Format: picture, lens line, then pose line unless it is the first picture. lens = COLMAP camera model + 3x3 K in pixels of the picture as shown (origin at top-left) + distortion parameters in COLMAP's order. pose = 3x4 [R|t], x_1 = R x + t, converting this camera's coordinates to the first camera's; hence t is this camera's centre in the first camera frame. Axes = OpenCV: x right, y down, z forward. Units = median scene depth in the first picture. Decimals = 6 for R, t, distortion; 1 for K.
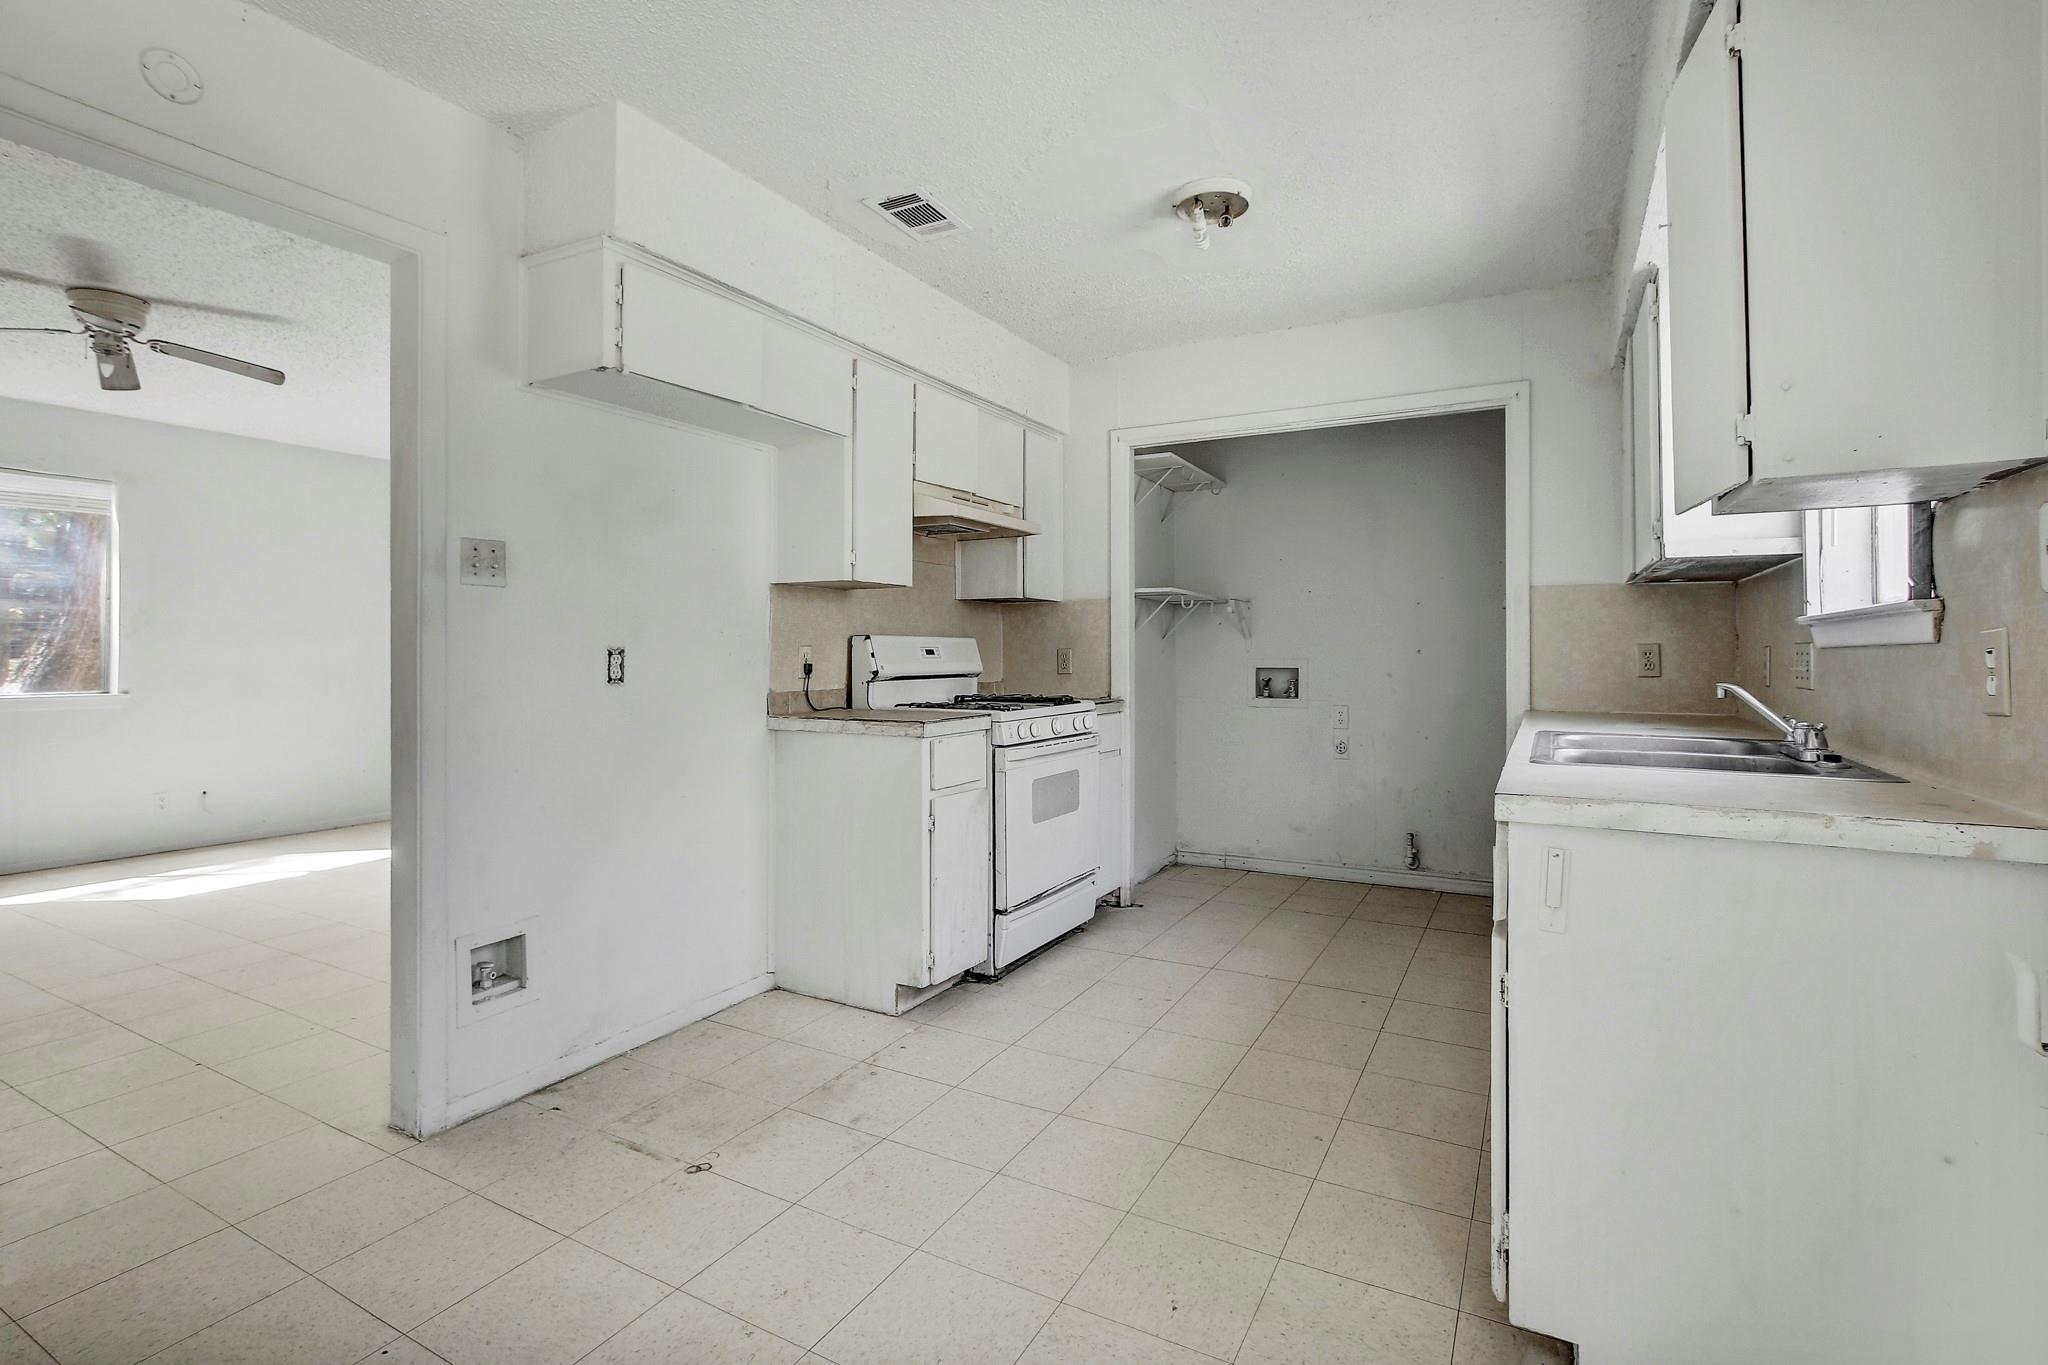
lens RADIAL K [[934.8, 0, 969.5], [0, 934.8, 662.0], [0, 0, 1]] dist [-0.017370, 0.004753]
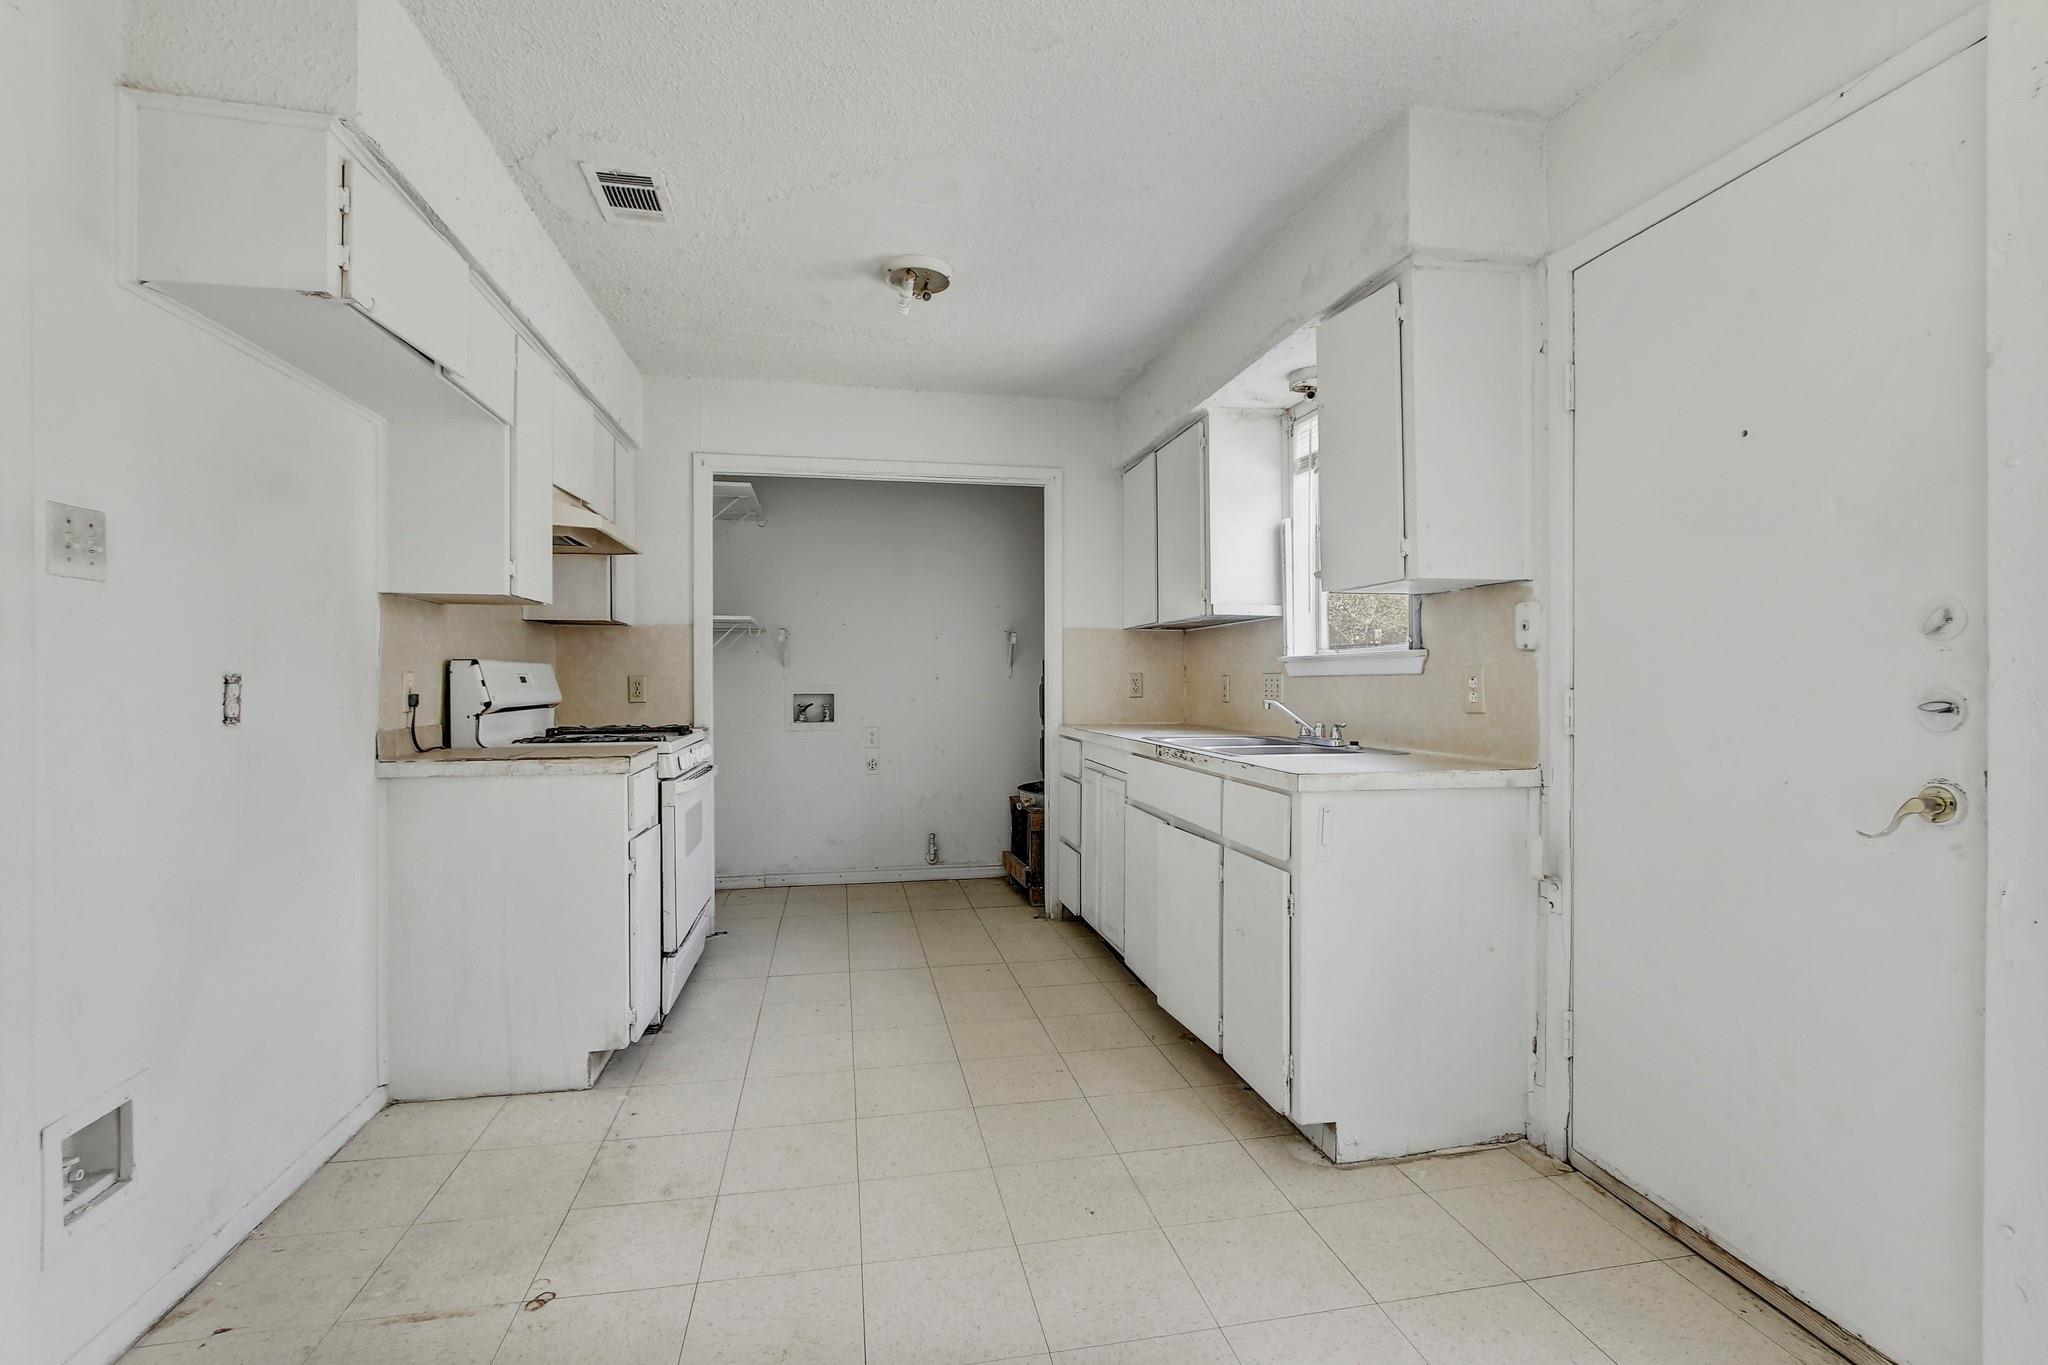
lens RADIAL K [[934.8, 0, 992.8], [0, 934.8, 697.3], [0, 0, 1]] dist [-0.017370, 0.004753]
pose [[0.766170, -0.012708, 0.642513, -0.347811], [0.007184, 0.999911, 0.011210, -0.001026], [-0.642598, -0.003973, 0.766193, 0.073888]]
